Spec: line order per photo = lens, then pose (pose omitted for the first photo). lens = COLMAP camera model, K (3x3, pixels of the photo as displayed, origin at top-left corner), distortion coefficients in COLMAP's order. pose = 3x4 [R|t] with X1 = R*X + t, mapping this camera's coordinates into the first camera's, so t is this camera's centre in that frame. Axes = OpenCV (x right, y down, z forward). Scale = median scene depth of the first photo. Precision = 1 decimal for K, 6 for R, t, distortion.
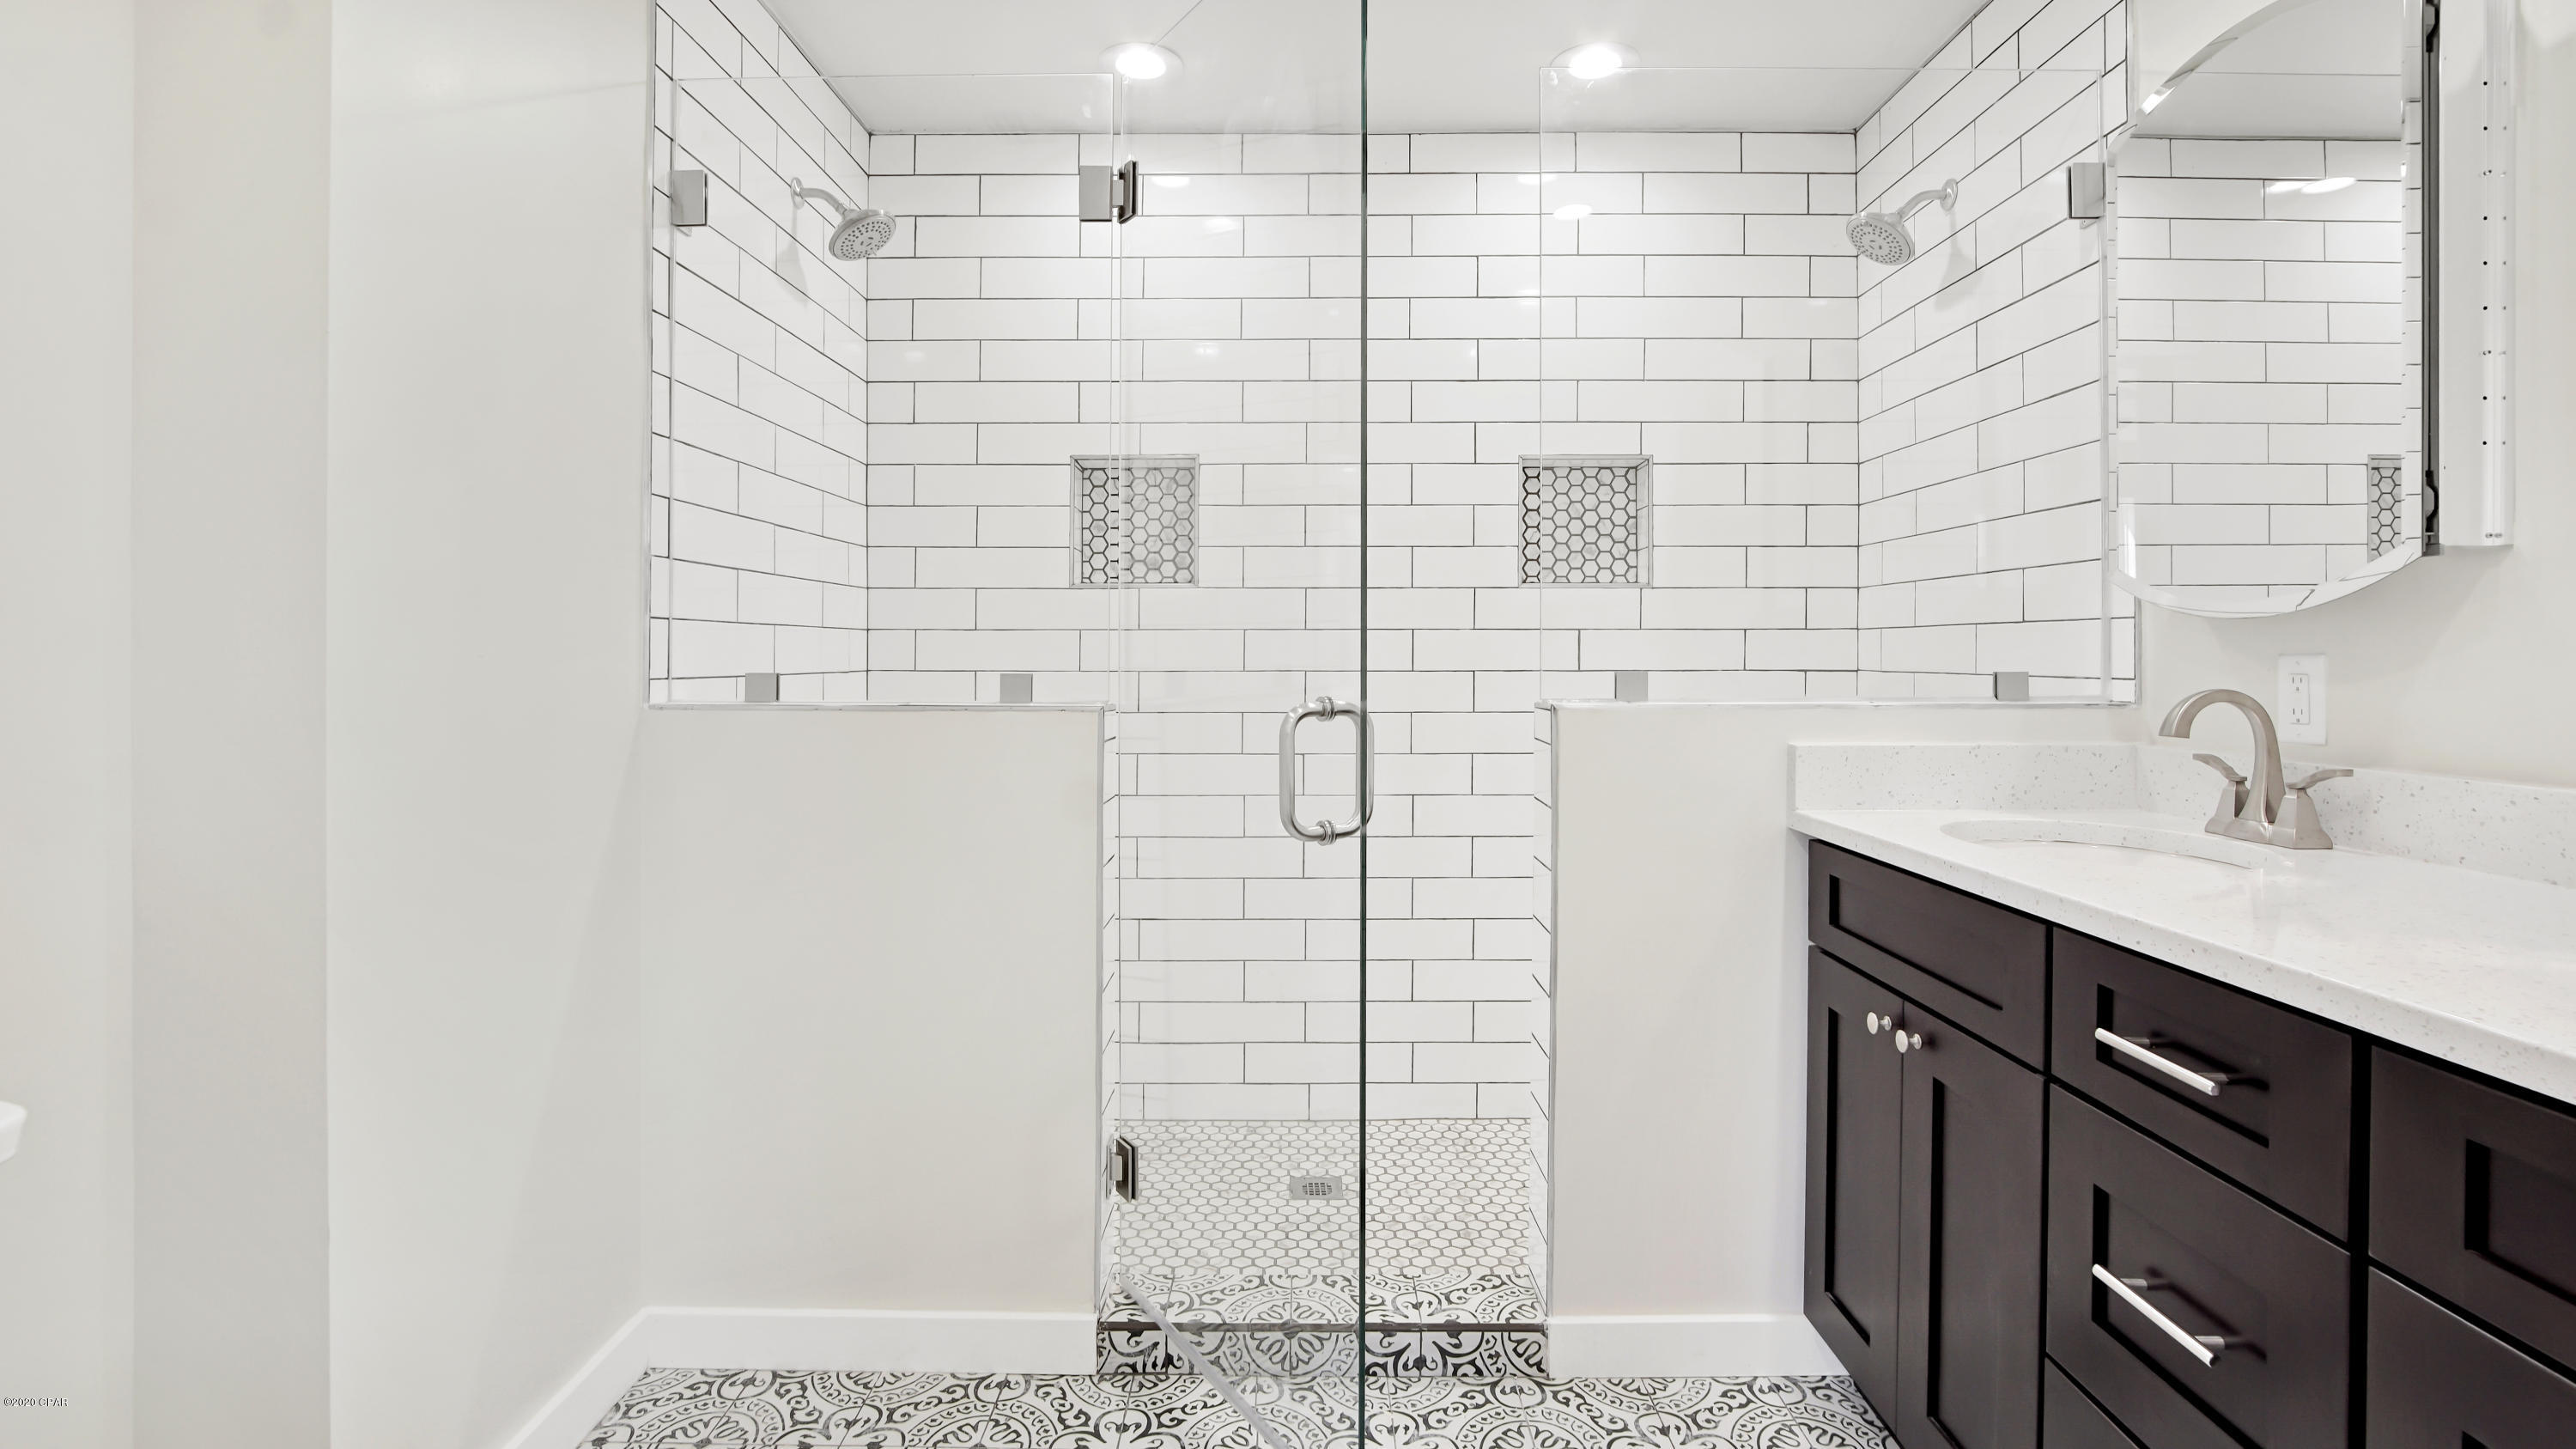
lens RADIAL K [[1186.0, 0, 1288.3], [0, 1186.0, 643.1], [0, 0, 1]] dist [-0.022291, 0.000239]
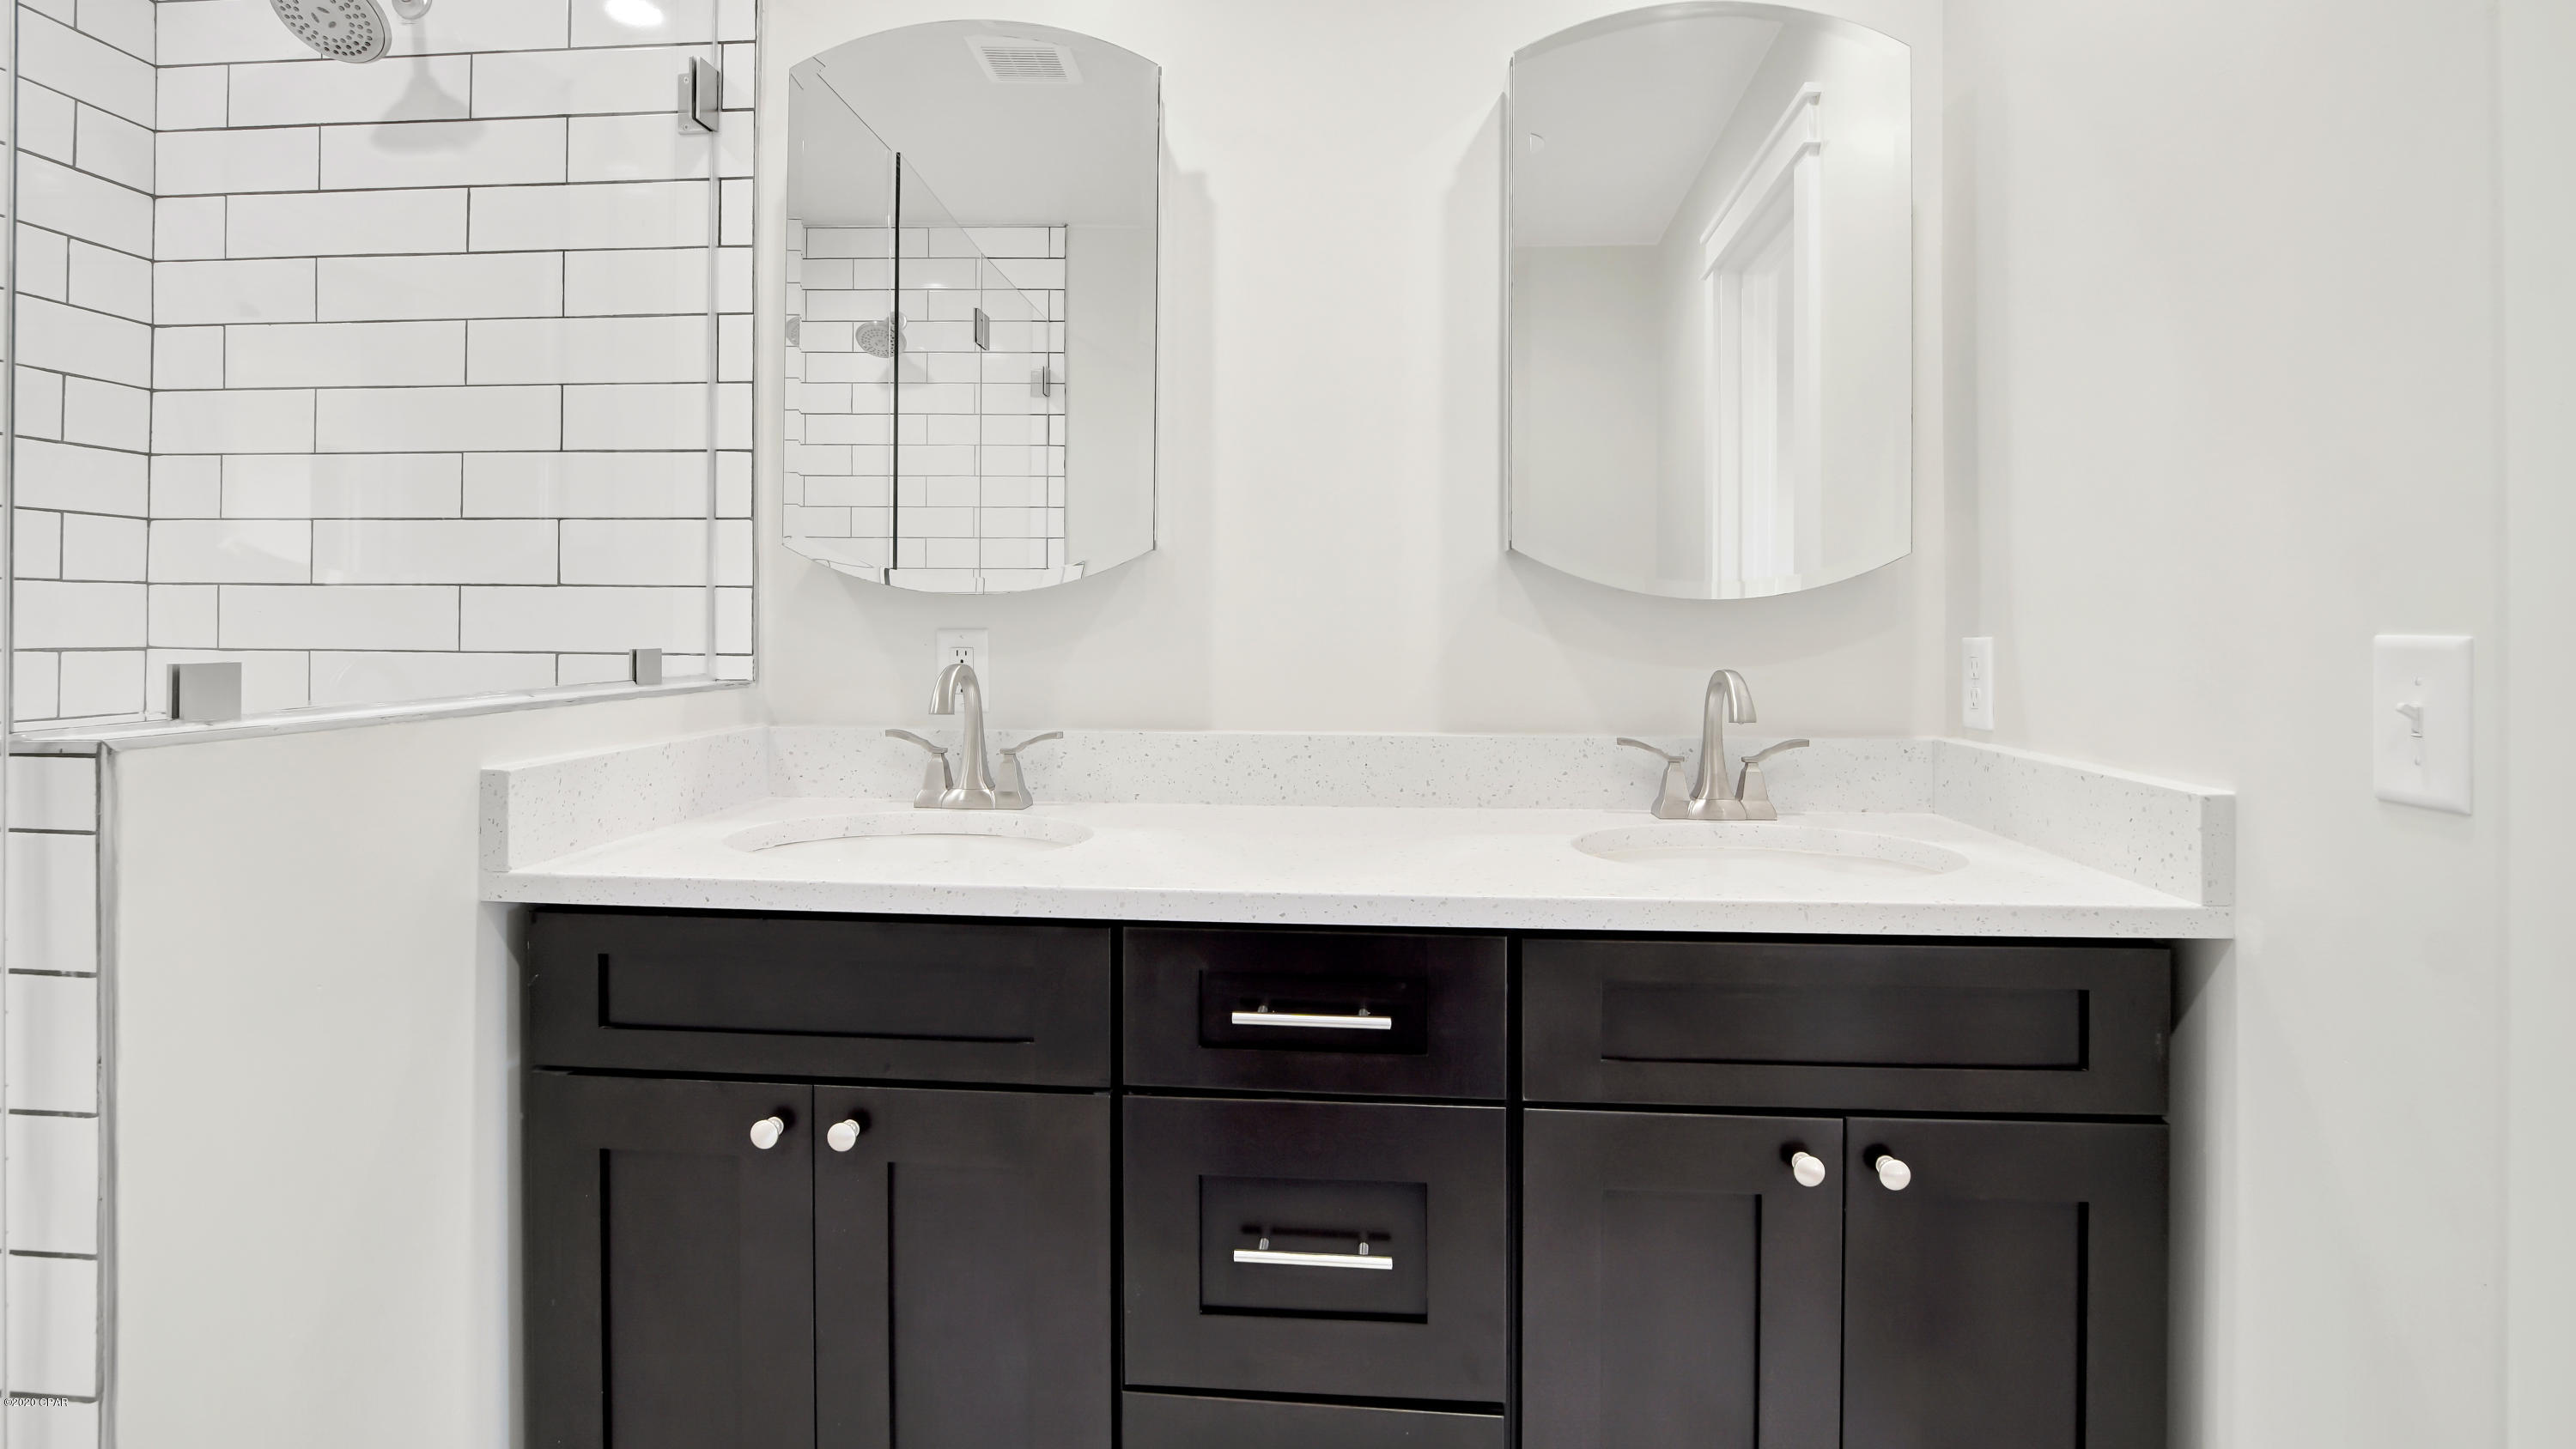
lens RADIAL K [[1185.6, 0, 1288.3], [0, 1185.6, 643.1], [0, 0, 1]] dist [-0.022291, 0.000239]
pose [[0.059268, -0.010557, 0.998186, -0.210357], [-0.018005, 0.999770, 0.011643, 0.004044], [-0.998080, -0.018663, 0.059064, 0.645886]]
